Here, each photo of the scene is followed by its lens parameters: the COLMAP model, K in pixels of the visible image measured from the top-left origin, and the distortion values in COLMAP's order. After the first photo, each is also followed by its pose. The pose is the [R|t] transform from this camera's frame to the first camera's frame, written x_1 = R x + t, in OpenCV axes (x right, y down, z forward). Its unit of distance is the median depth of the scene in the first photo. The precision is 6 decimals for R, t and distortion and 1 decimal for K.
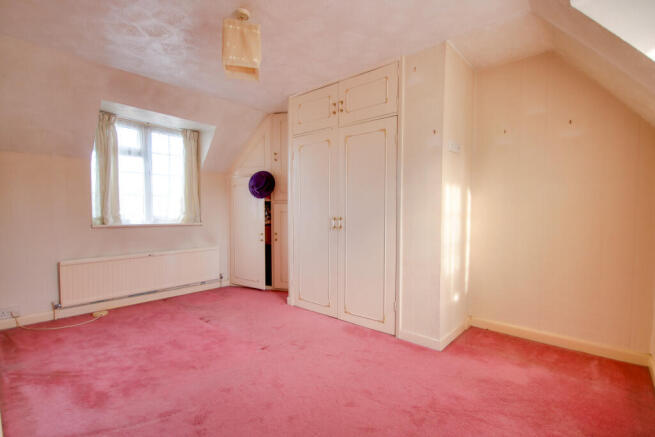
lens RADIAL K [[304.6, 0, 329.9], [0, 304.6, 218.6], [0, 0, 1]] dist [0.001192, -0.001567]
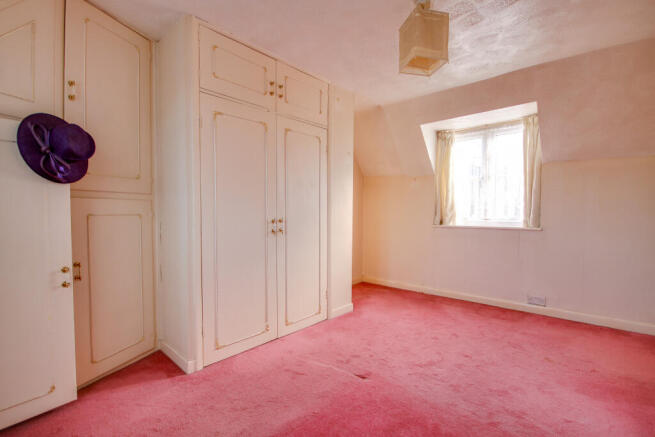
lens RADIAL K [[304.6, 0, 329.7], [0, 304.6, 217.0], [0, 0, 1]] dist [0.001192, -0.001567]
pose [[0.034136, -0.031130, 0.998932, -0.830239], [0.019044, 0.999354, 0.030492, -0.035042], [-0.999236, 0.017983, 0.034707, 0.833620]]
